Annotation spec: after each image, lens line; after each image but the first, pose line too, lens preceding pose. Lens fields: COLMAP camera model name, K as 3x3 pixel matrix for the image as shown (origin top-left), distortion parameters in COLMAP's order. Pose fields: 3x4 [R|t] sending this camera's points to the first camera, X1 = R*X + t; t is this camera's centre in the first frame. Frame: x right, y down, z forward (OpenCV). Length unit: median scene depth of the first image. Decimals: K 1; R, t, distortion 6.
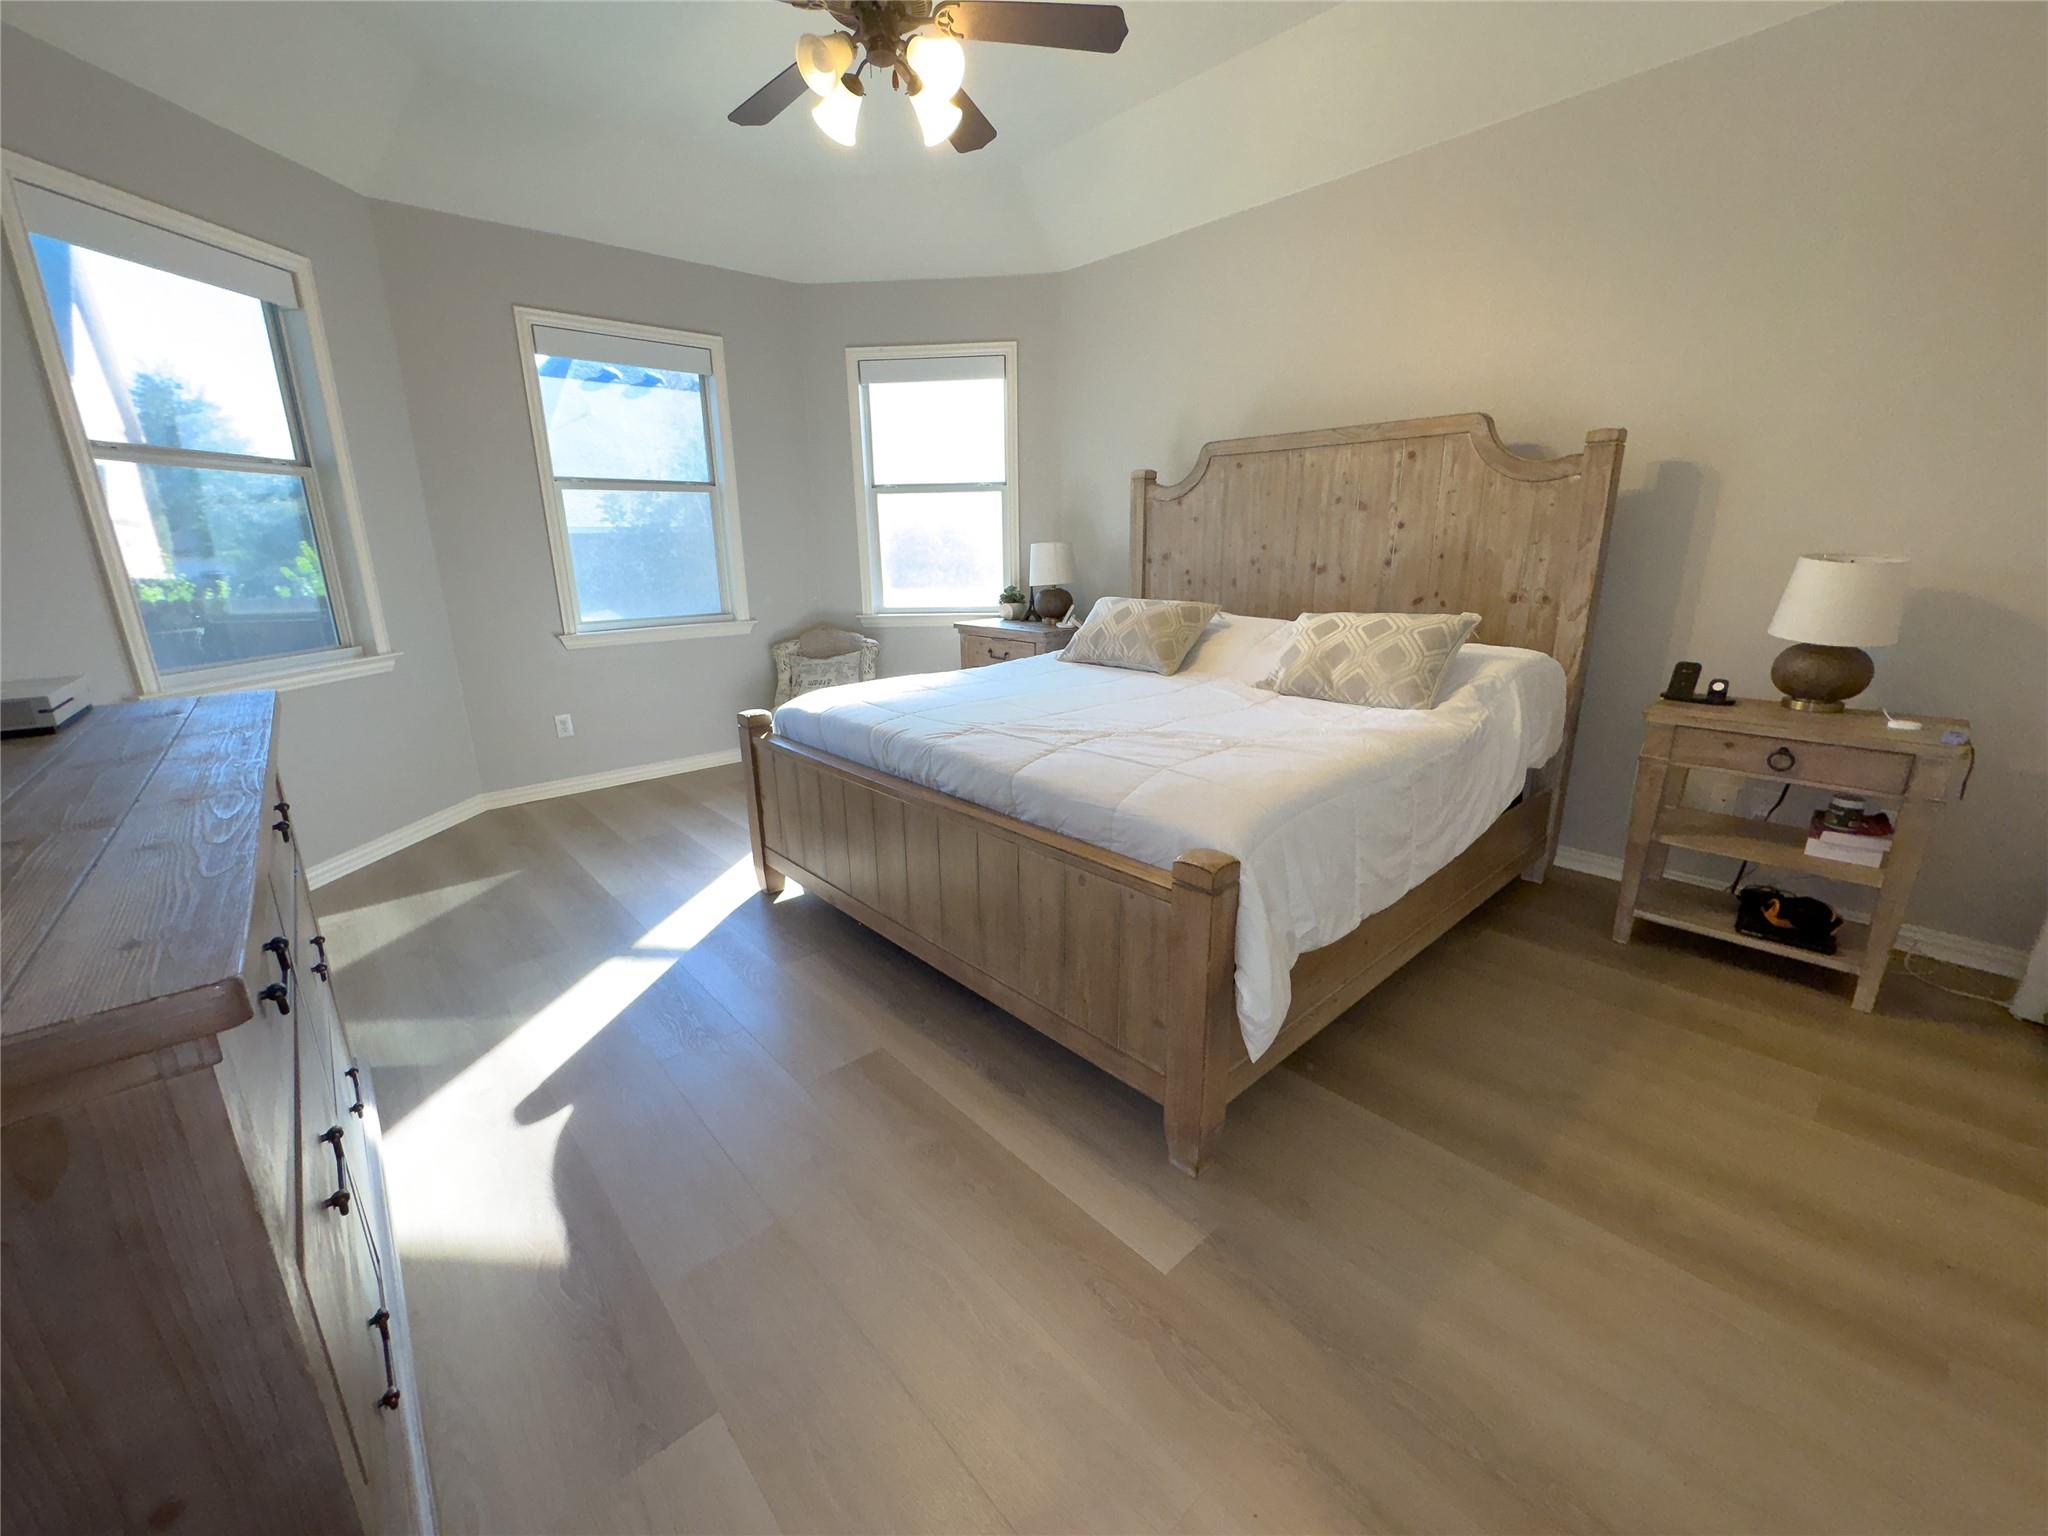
lens RADIAL K [[815.1, 0, 1029.1], [0, 815.1, 758.5], [0, 0, 1]] dist [-0.000753, 0.000070]
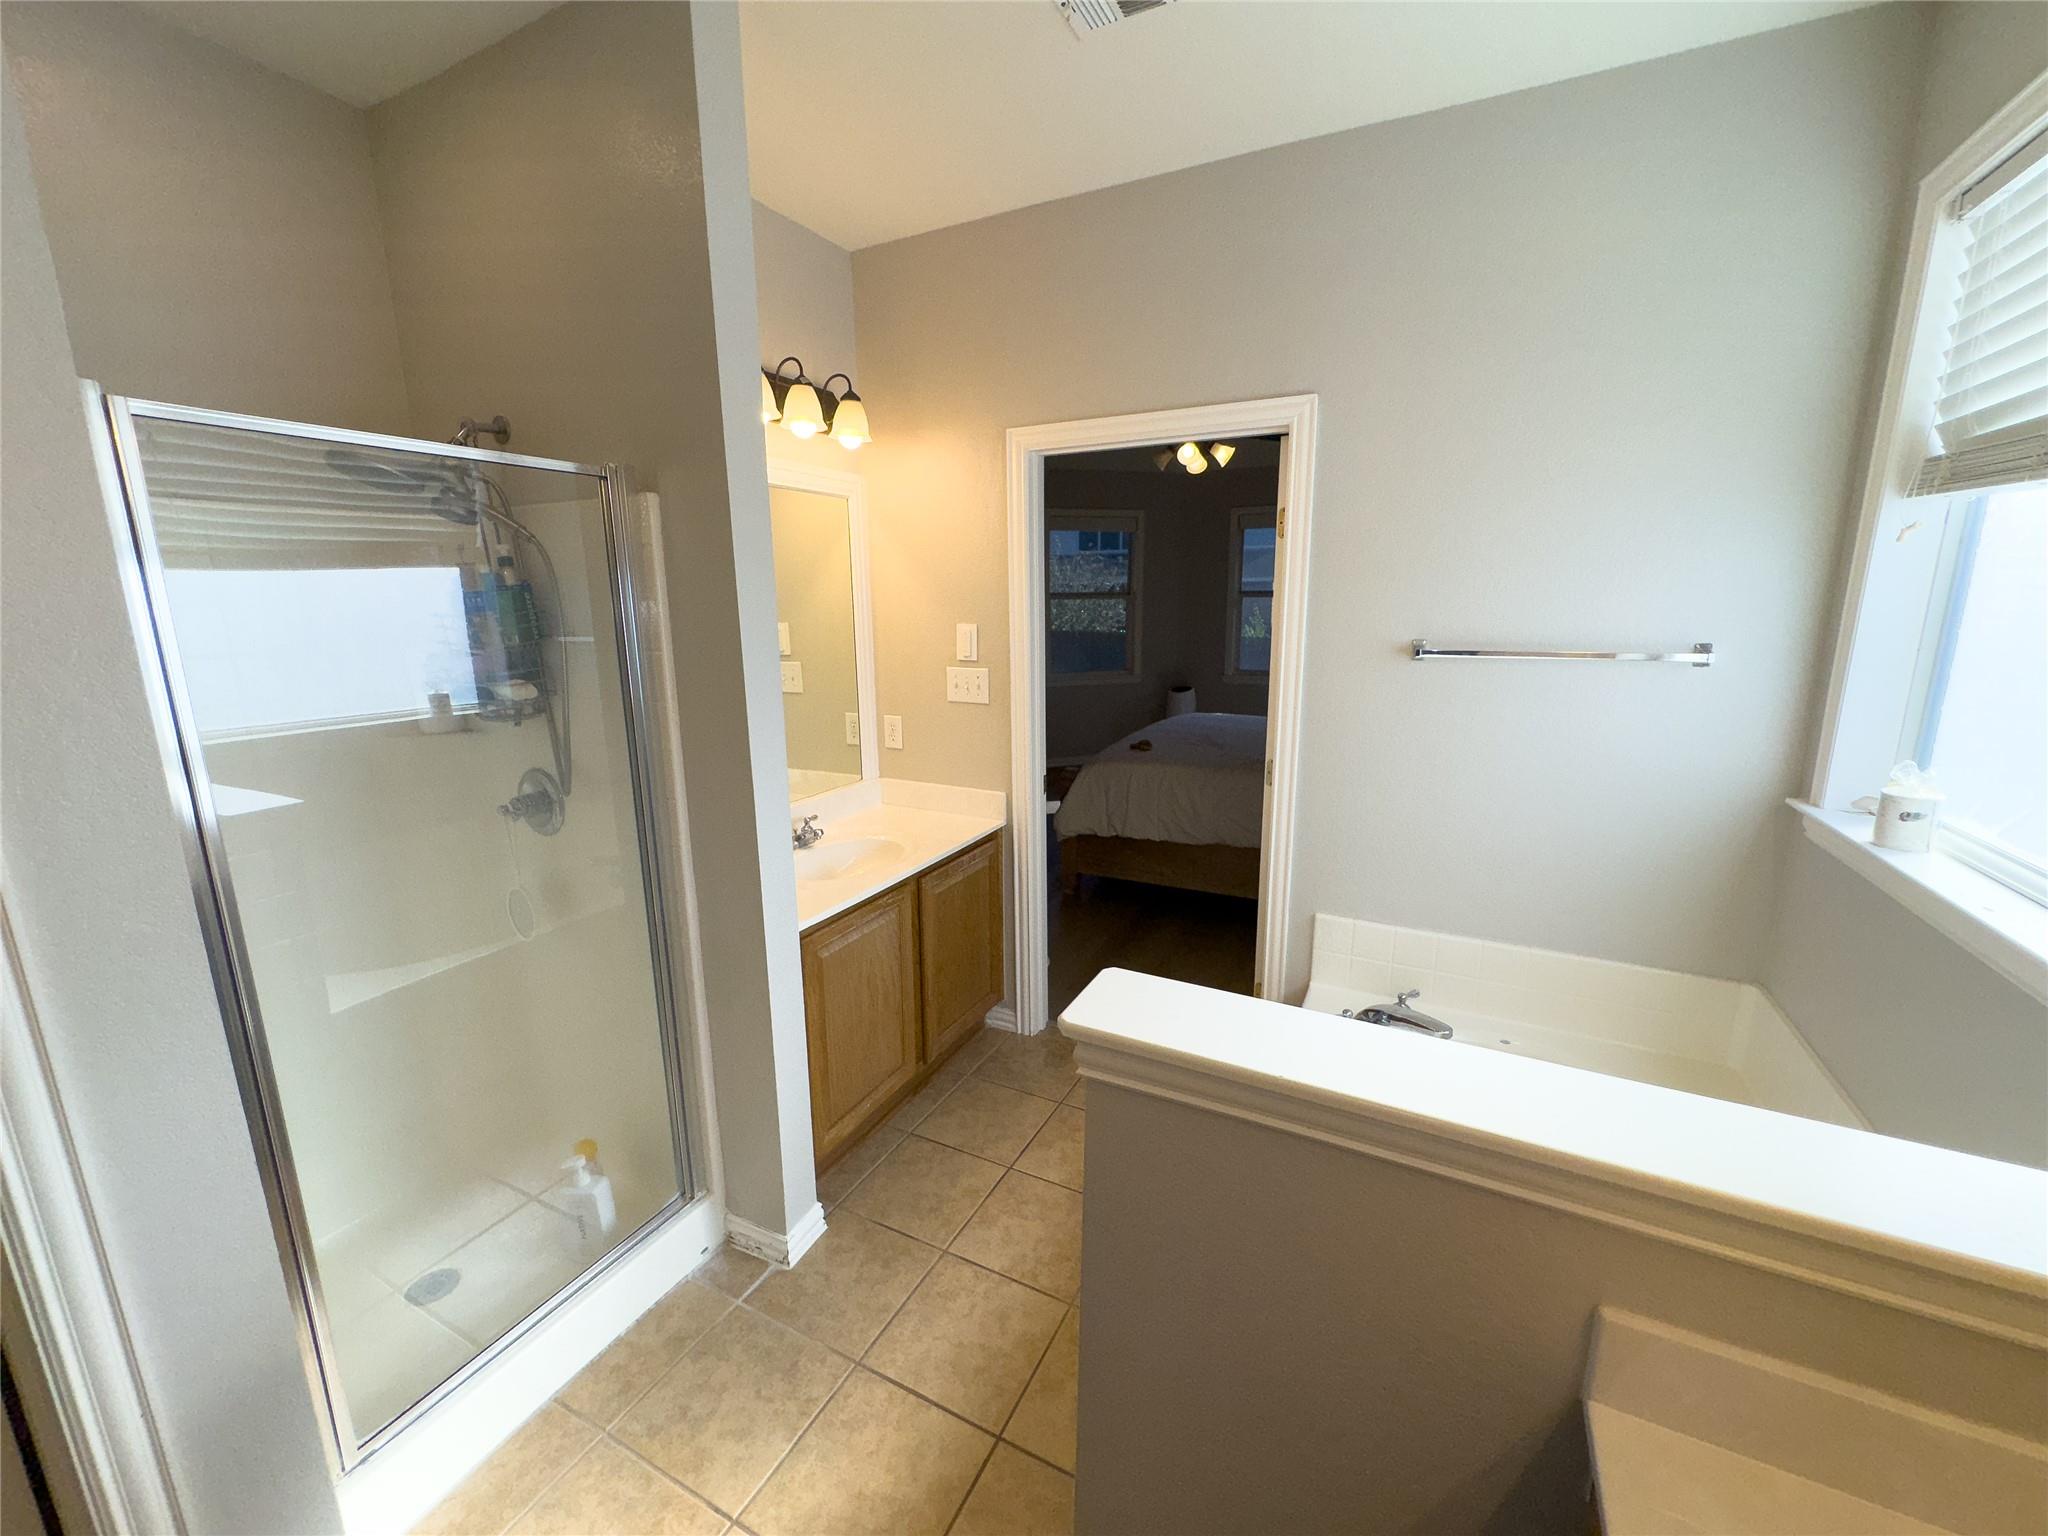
lens RADIAL K [[823.8, 0, 1033.8], [0, 823.8, 770.6], [0, 0, 1]] dist [-0.000673, -0.000070]
pose [[0.356006, 0.207086, -0.911249, 1.063069], [-0.236014, 0.963449, 0.126743, -0.084325], [0.904189, 0.169946, 0.391869, -0.084879]]
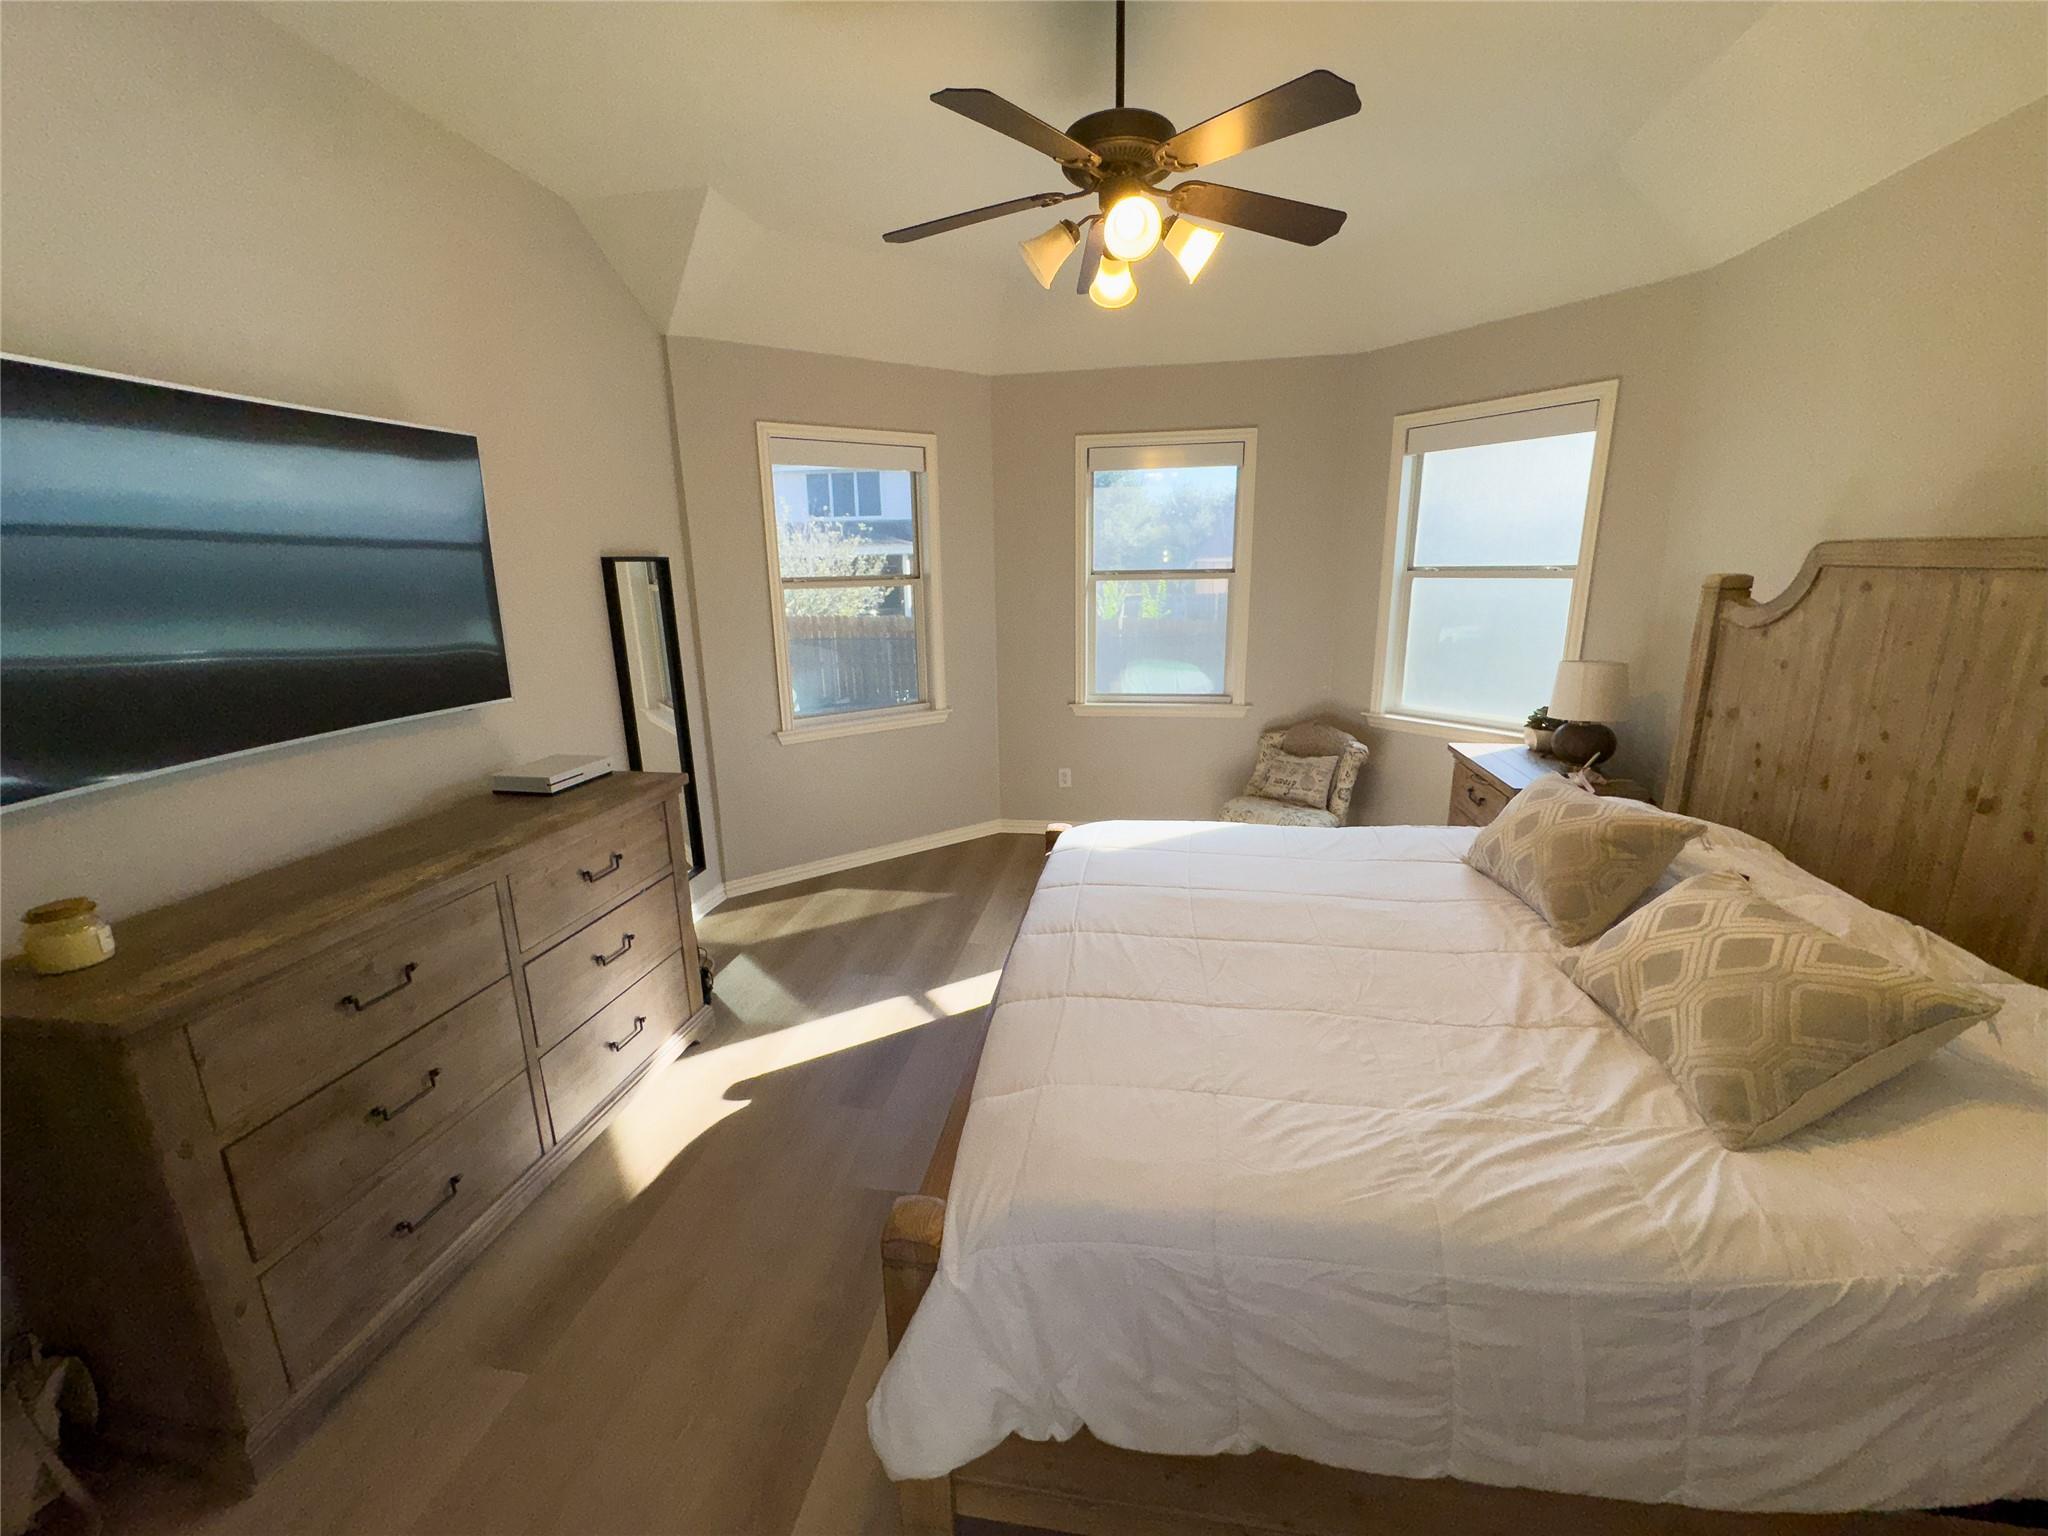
lens RADIAL K [[823.8, 0, 1033.8], [0, 823.8, 770.6], [0, 0, 1]] dist [-0.000673, -0.000070]
pose [[0.626127, 0.197309, -0.754344, 0.328264], [-0.194950, 0.976341, 0.093561, -0.165076], [0.754957, 0.088478, 0.649778, 0.194865]]
